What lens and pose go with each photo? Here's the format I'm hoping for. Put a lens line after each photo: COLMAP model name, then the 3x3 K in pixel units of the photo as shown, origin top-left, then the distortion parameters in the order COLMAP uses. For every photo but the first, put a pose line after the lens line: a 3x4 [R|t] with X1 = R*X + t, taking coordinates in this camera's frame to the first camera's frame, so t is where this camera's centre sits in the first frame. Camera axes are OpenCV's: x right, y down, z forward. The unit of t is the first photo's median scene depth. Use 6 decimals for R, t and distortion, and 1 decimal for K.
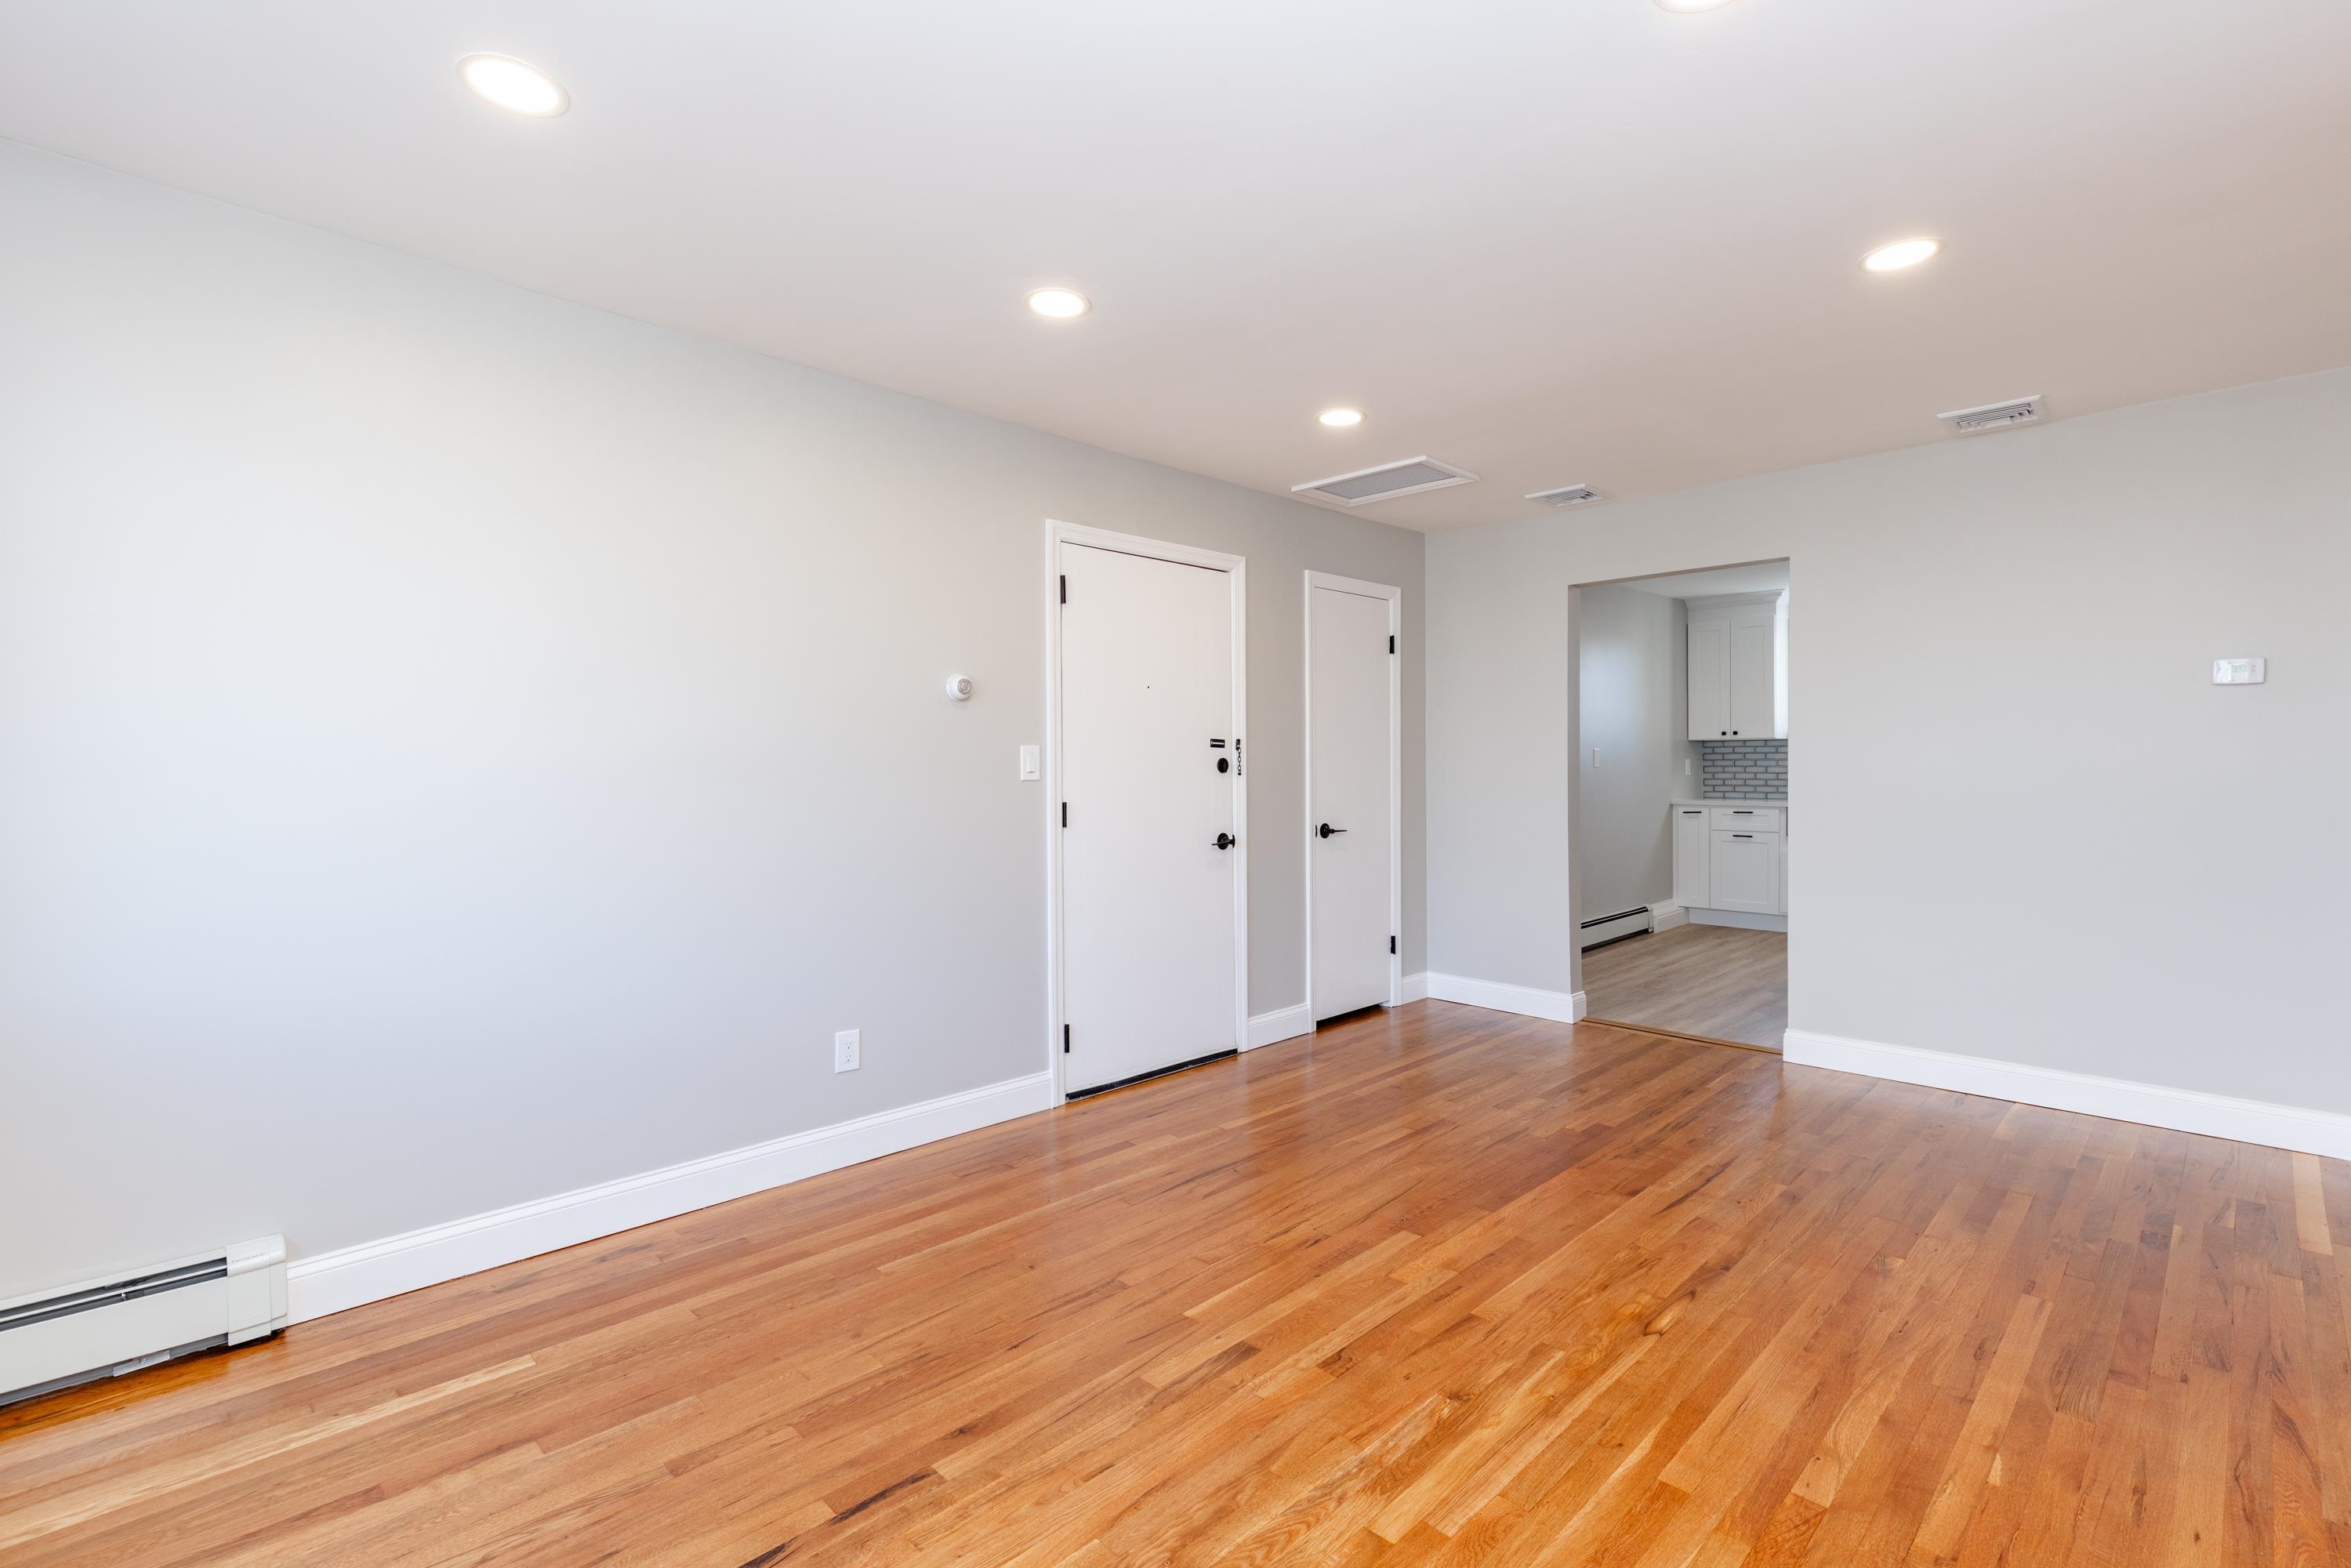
lens RADIAL K [[1079.9, 0, 1181.1], [0, 1079.9, 736.3], [0, 0, 1]] dist [0.012619, -0.000001]
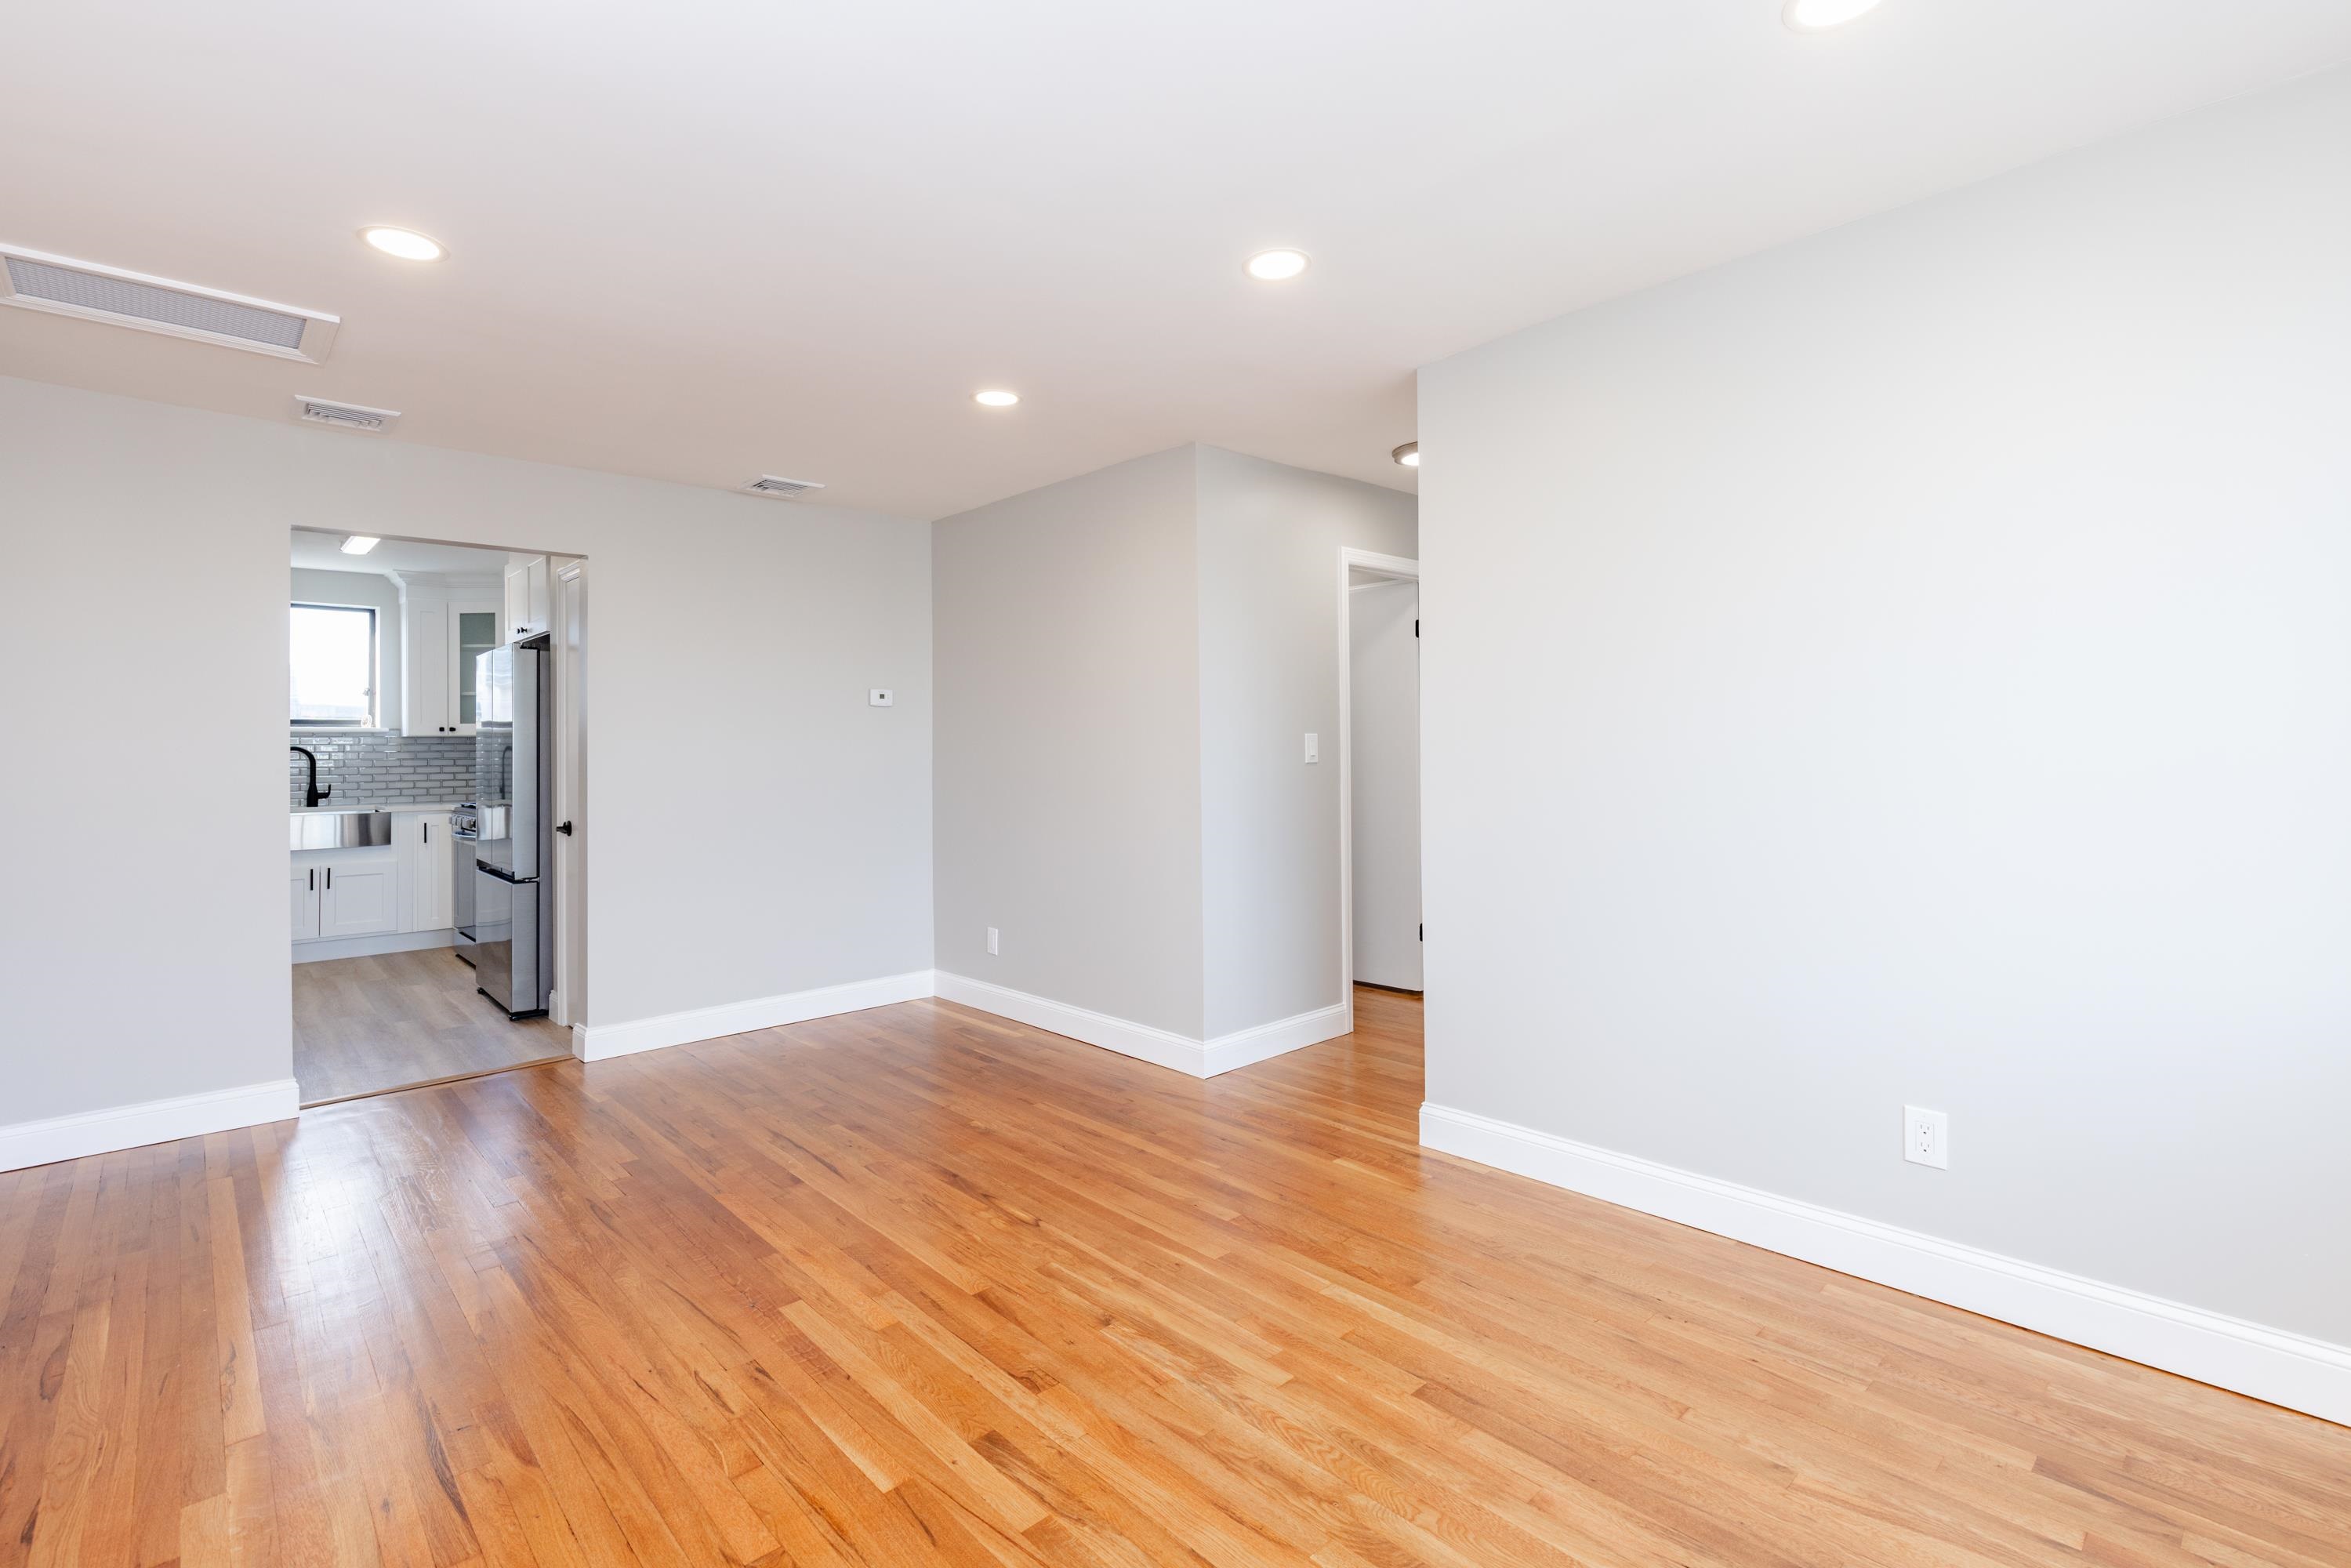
lens RADIAL K [[1079.9, 0, 1181.1], [0, 1079.9, 736.3], [0, 0, 1]] dist [0.012619, -0.000001]
pose [[0.017385, 0.019062, 0.999667, -0.727865], [-0.014322, 0.999720, -0.018814, 0.024530], [-0.999746, -0.013990, 0.017653, 0.766578]]
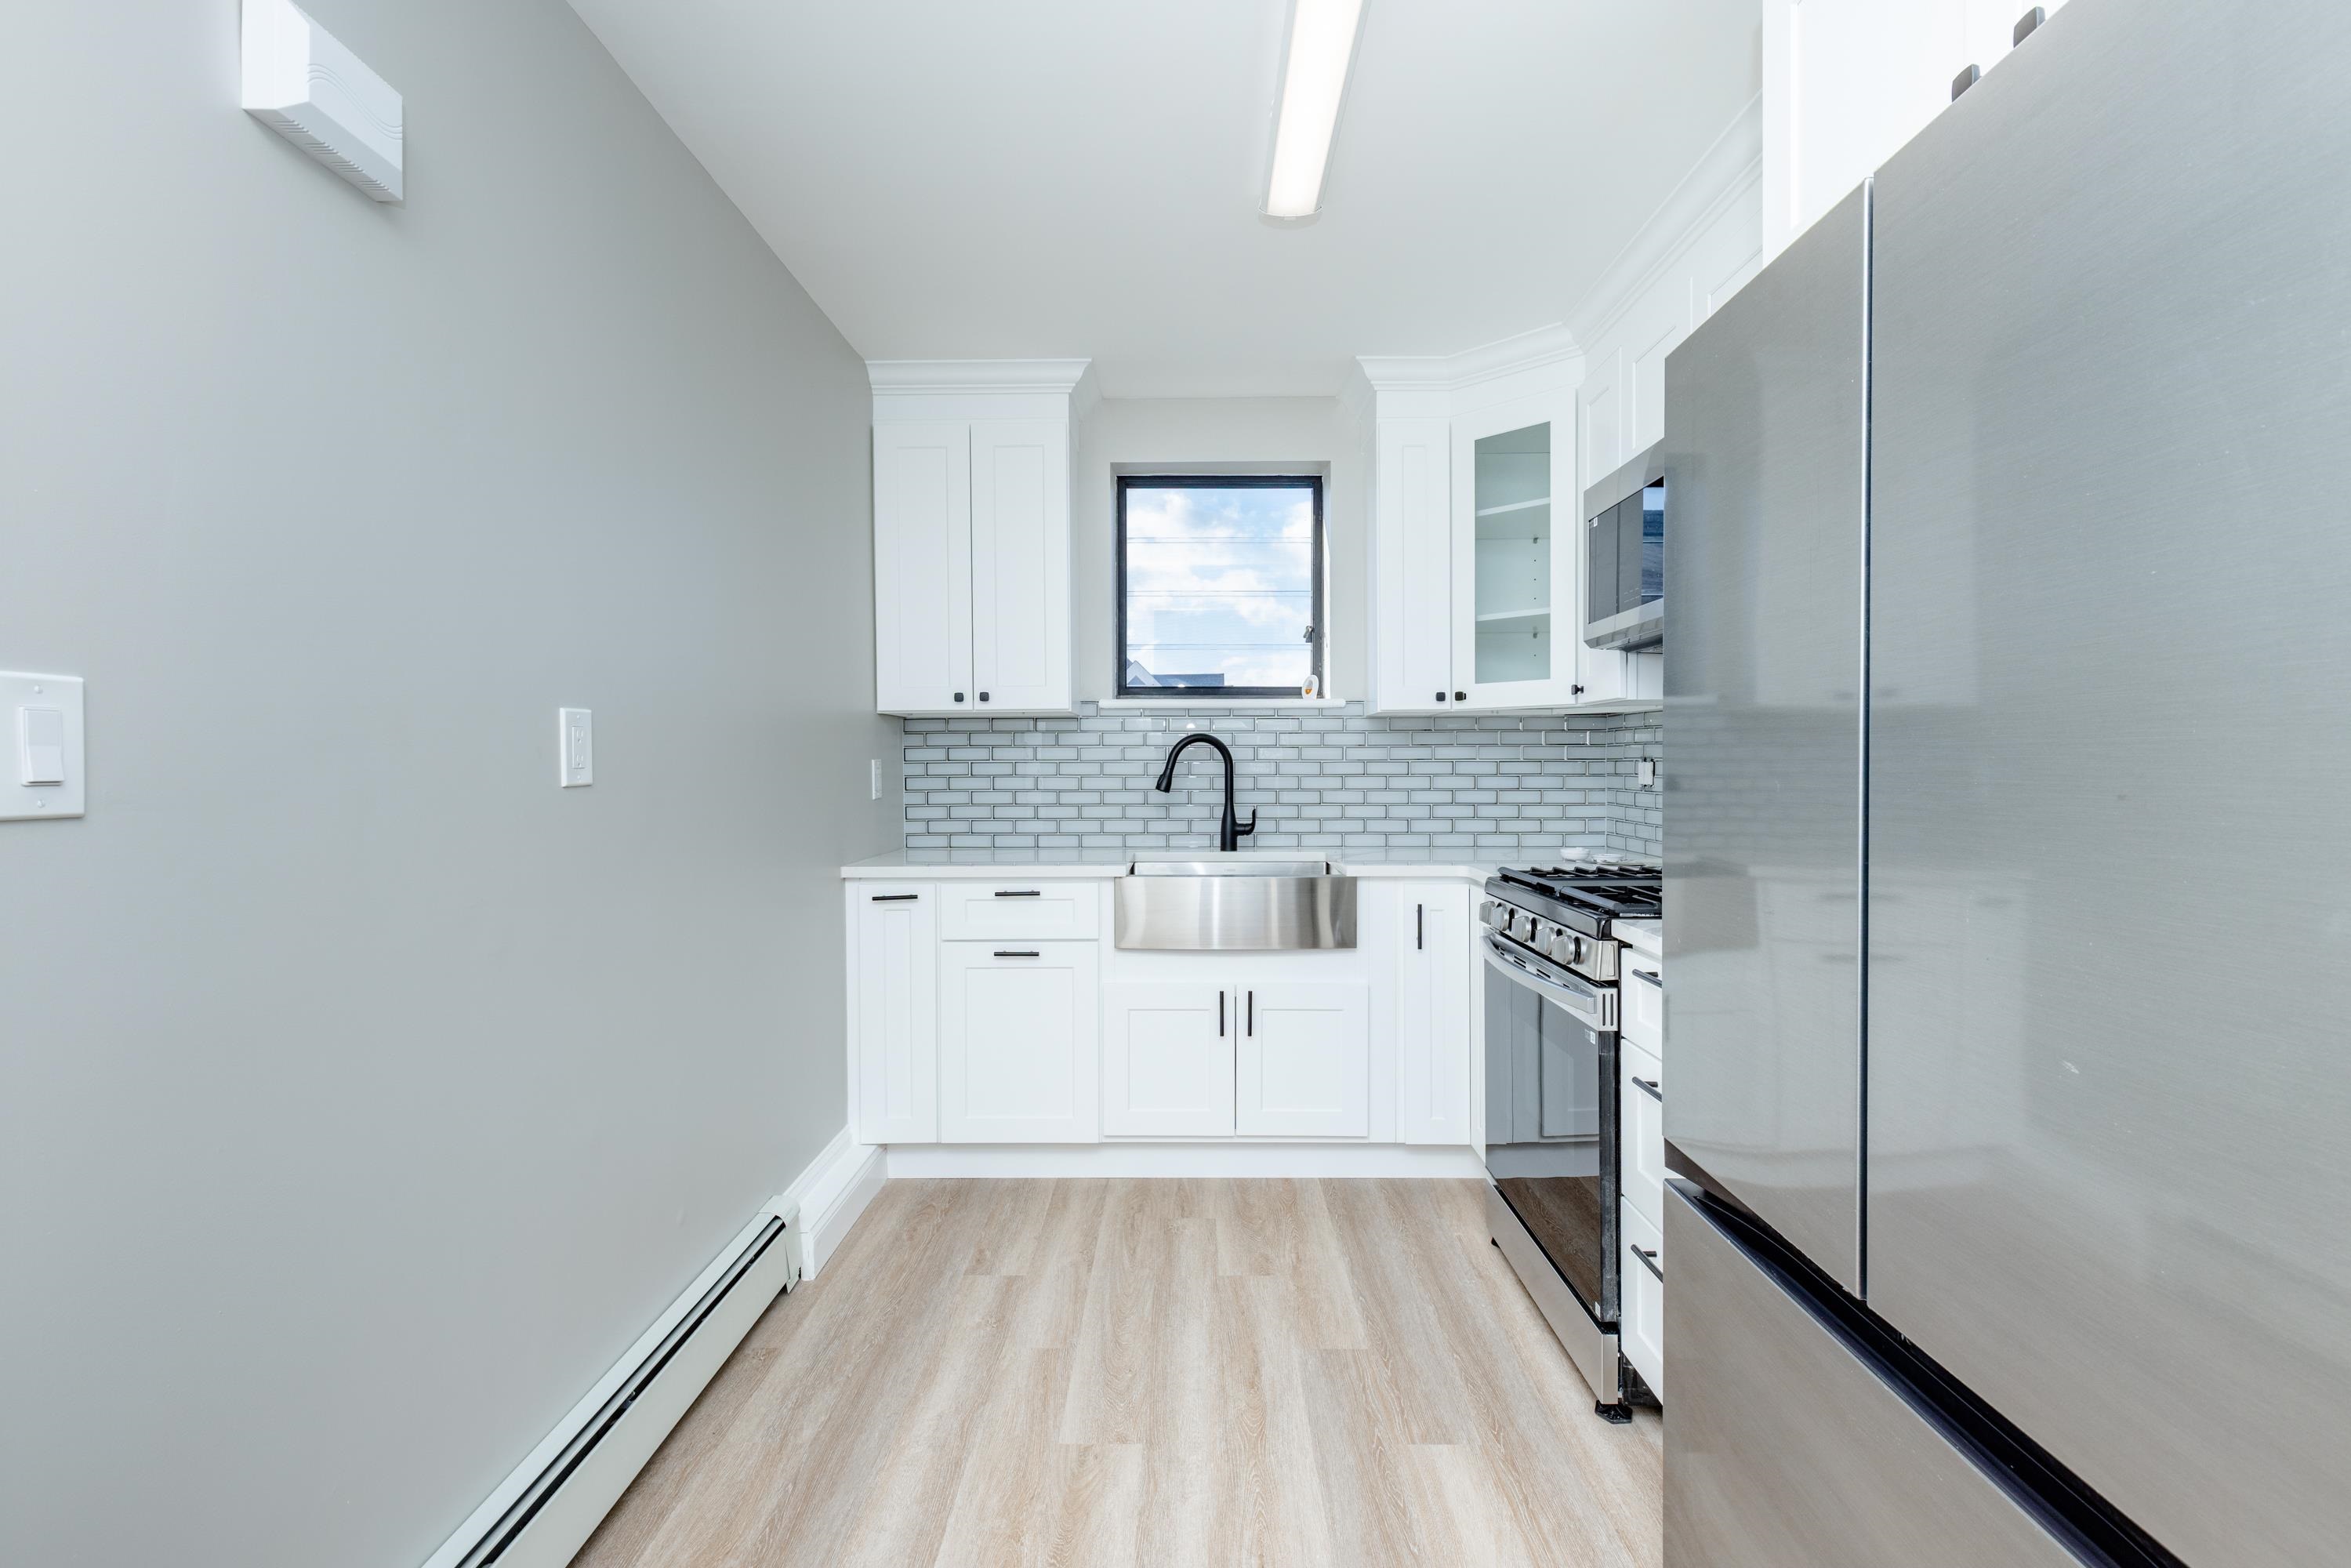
lens RADIAL K [[1046.8, 0, 1175.5], [0, 1046.8, 784.0], [0, 0, 1]] dist [0.000471, 0.000052]
pose [[0.700776, -0.009485, 0.713318, 0.825450], [-0.016840, 0.999413, 0.029833, 0.051915], [-0.713183, -0.032919, 0.700205, 1.992507]]
